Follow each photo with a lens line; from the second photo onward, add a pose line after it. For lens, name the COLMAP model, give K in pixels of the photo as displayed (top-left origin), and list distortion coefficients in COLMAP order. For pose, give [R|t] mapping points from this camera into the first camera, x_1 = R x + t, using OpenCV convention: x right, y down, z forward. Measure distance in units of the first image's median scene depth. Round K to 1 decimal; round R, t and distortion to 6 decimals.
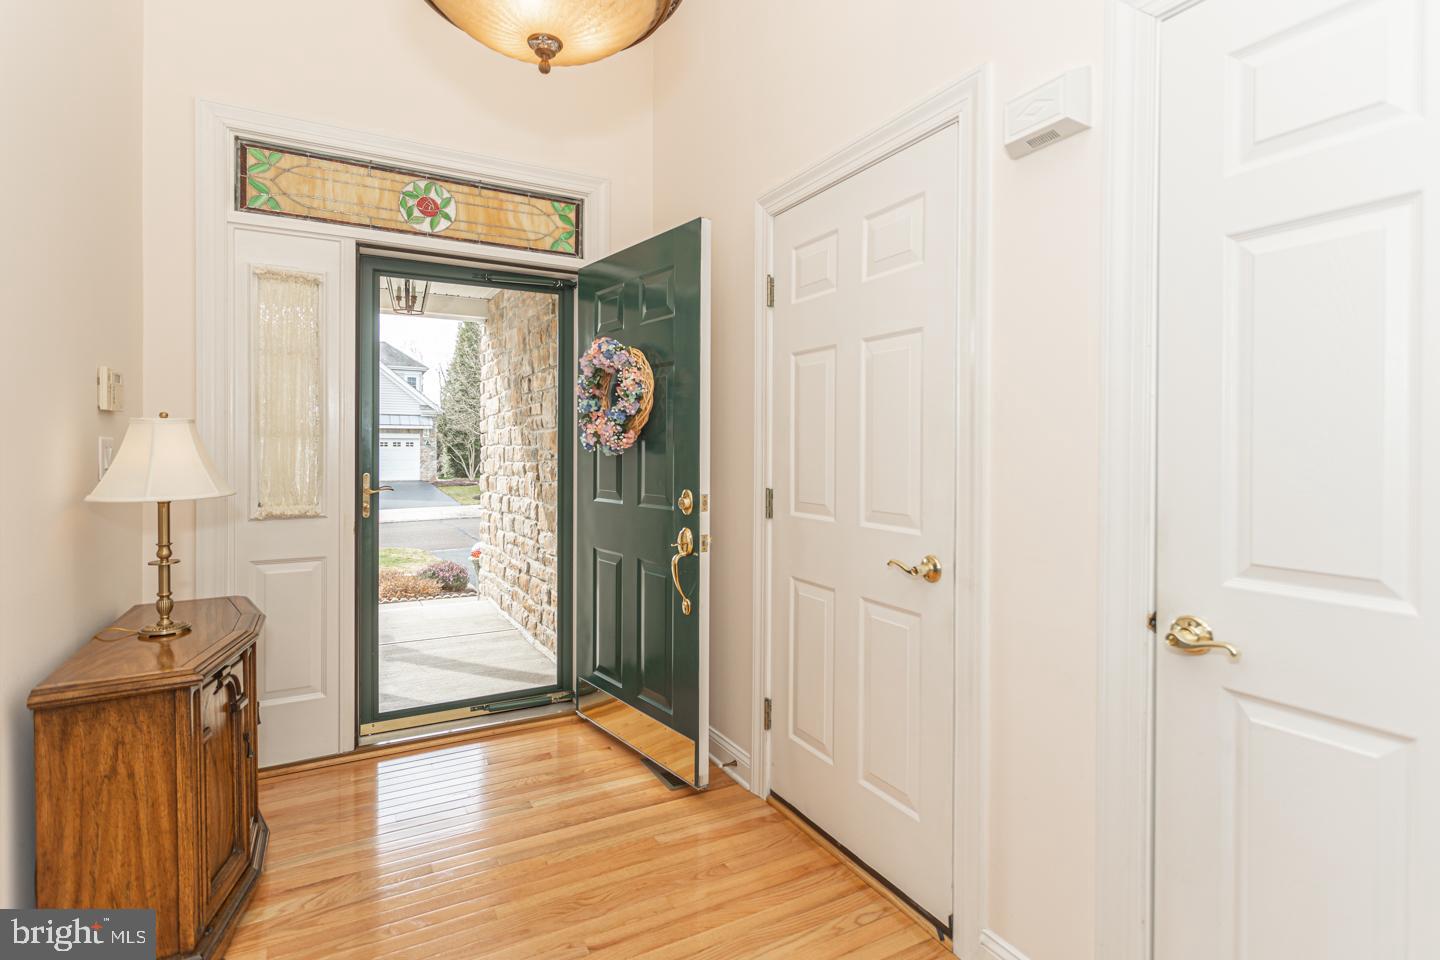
lens RADIAL K [[689.7, 0, 753.3], [0, 689.7, 457.7], [0, 0, 1]] dist [0.003752, -0.000888]
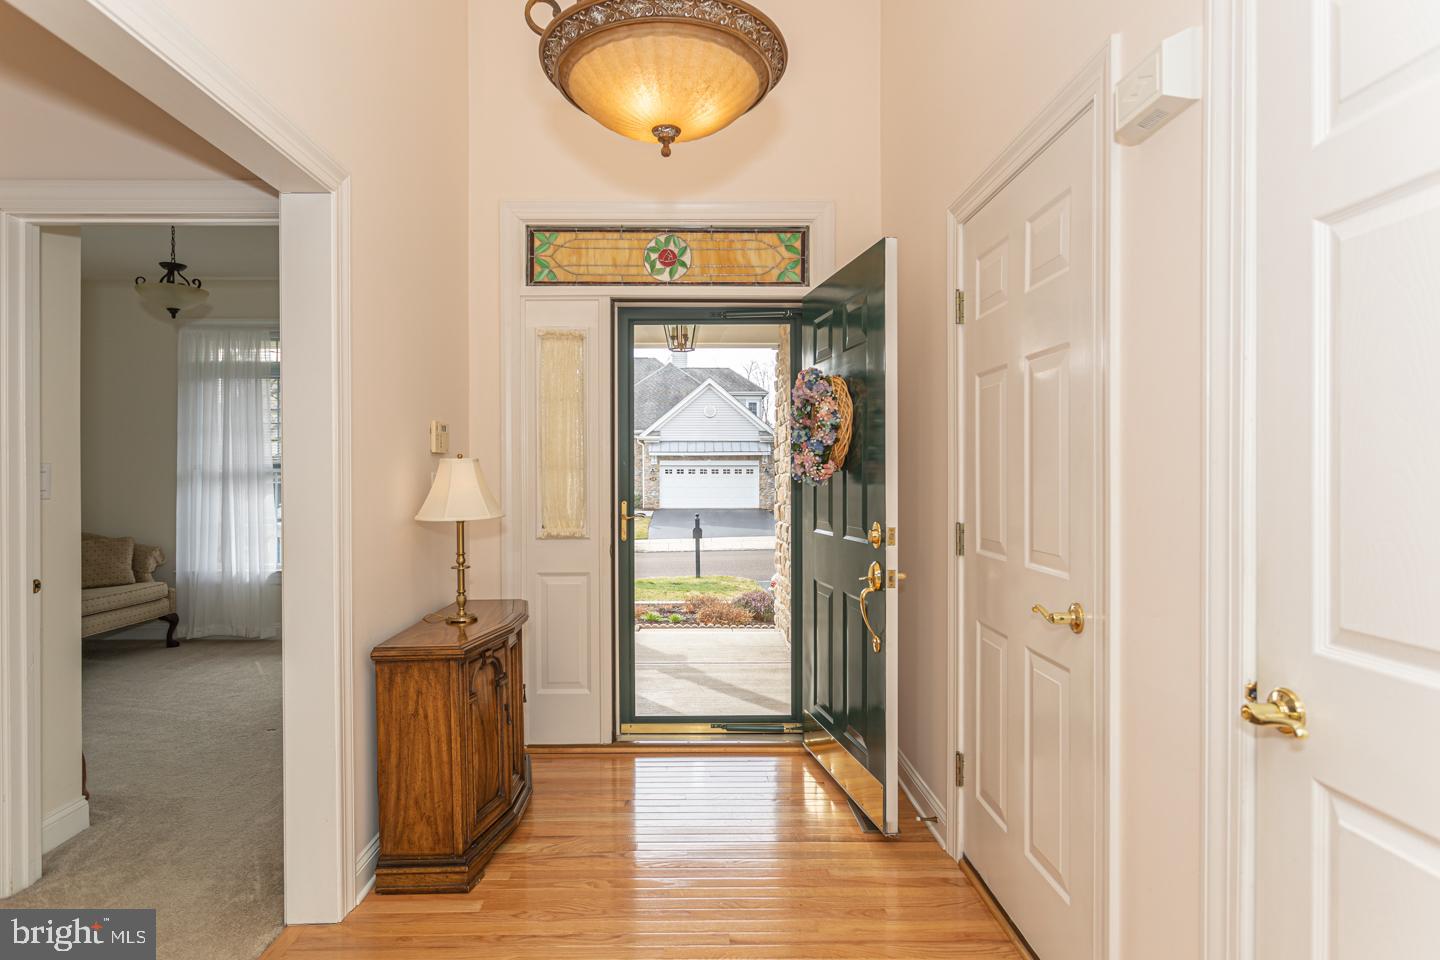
lens RADIAL K [[784.7, 0, 712.8], [0, 784.7, 488.4], [0, 0, 1]] dist [-0.004808, 0.002035]
pose [[0.875540, 0.002268, -0.483139, 0.228606], [-0.000446, 0.999992, 0.003885, -0.004611], [0.483145, -0.003186, 0.875535, -0.063137]]
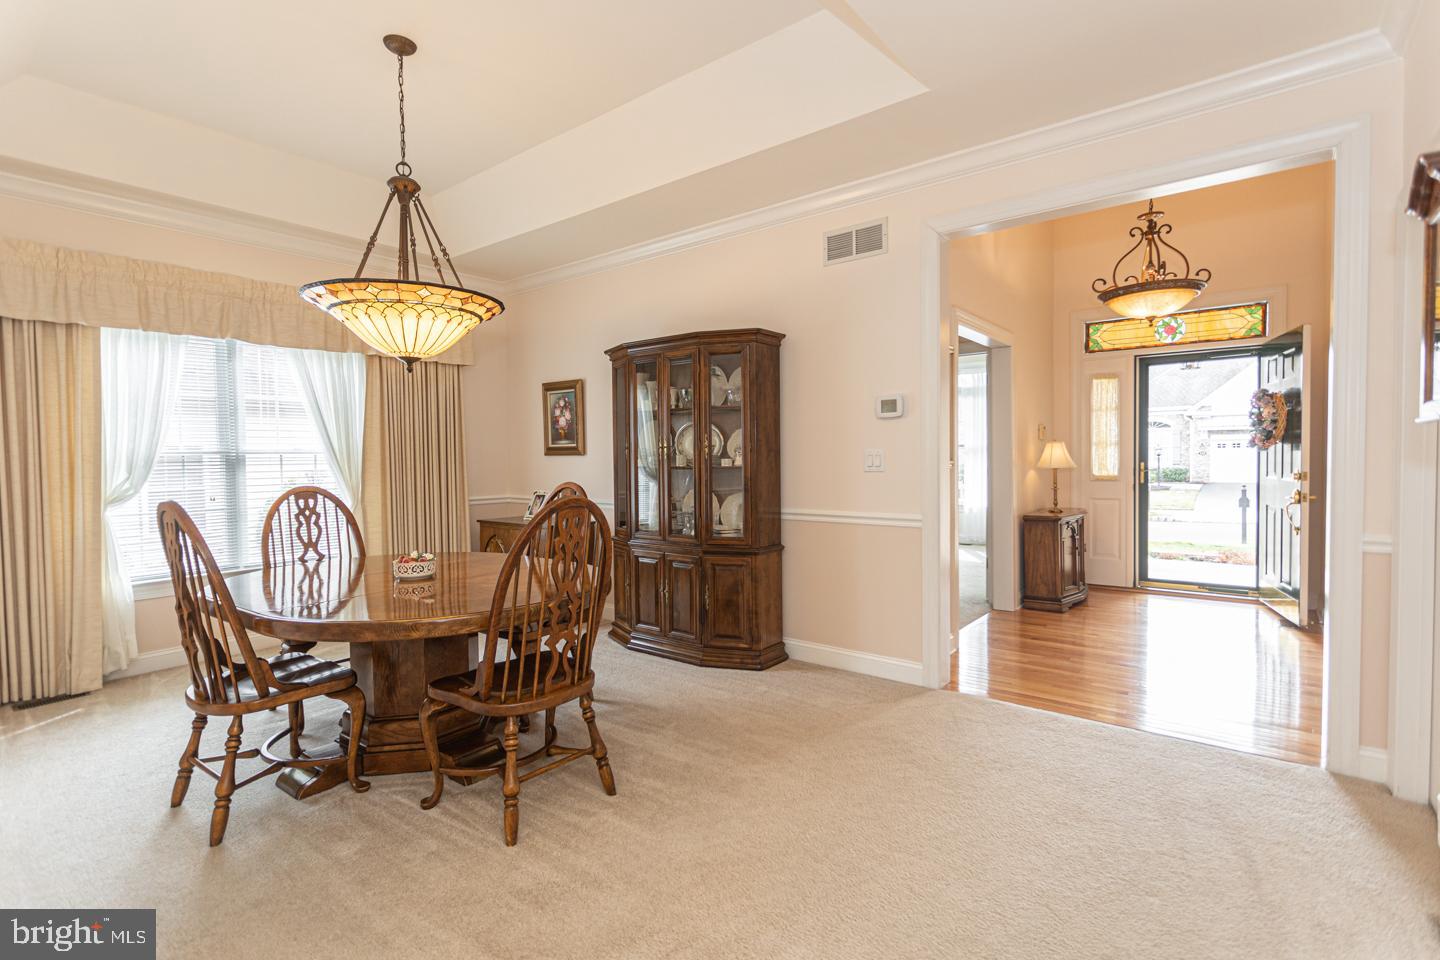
lens RADIAL K [[689.7, 0, 715.0], [0, 689.7, 477.1], [0, 0, 1]] dist [0.003752, -0.000888]
pose [[0.358811, 0.016645, -0.933262, 1.126502], [0.005413, 0.999787, 0.019913, 0.022692], [0.933395, -0.012197, 0.358644, -1.160224]]
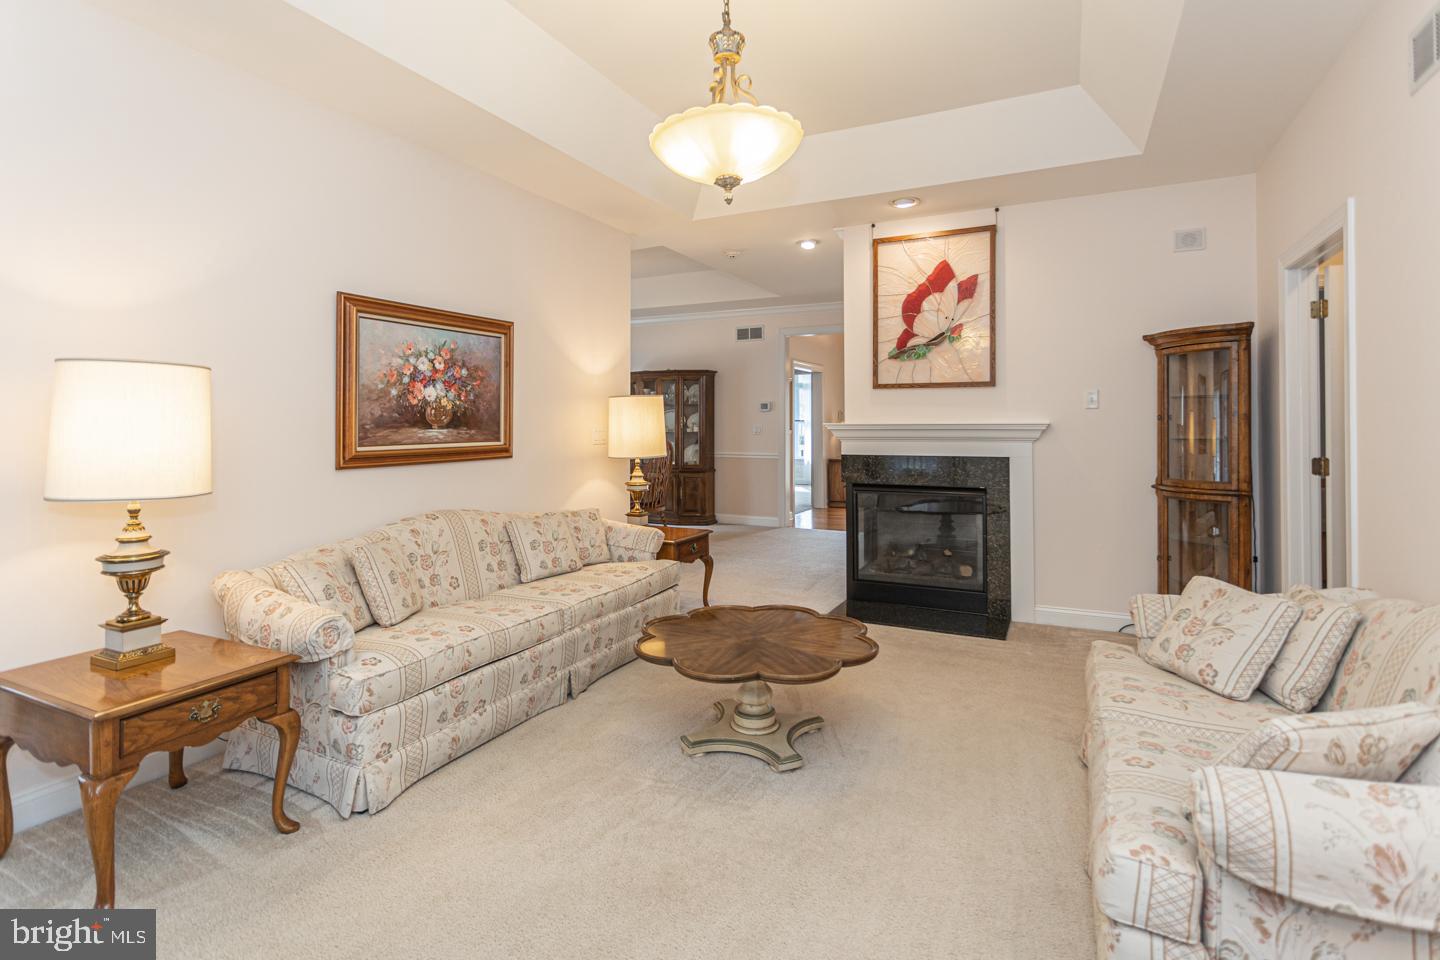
lens RADIAL K [[689.7, 0, 722.6], [0, 689.7, 412.8], [0, 0, 1]] dist [0.003752, -0.000888]
pose [[0.553382, -0.007427, -0.832894, 2.584524], [-0.001133, 0.999953, -0.009670, -0.031345], [0.832927, 0.006295, 0.553347, -2.323759]]
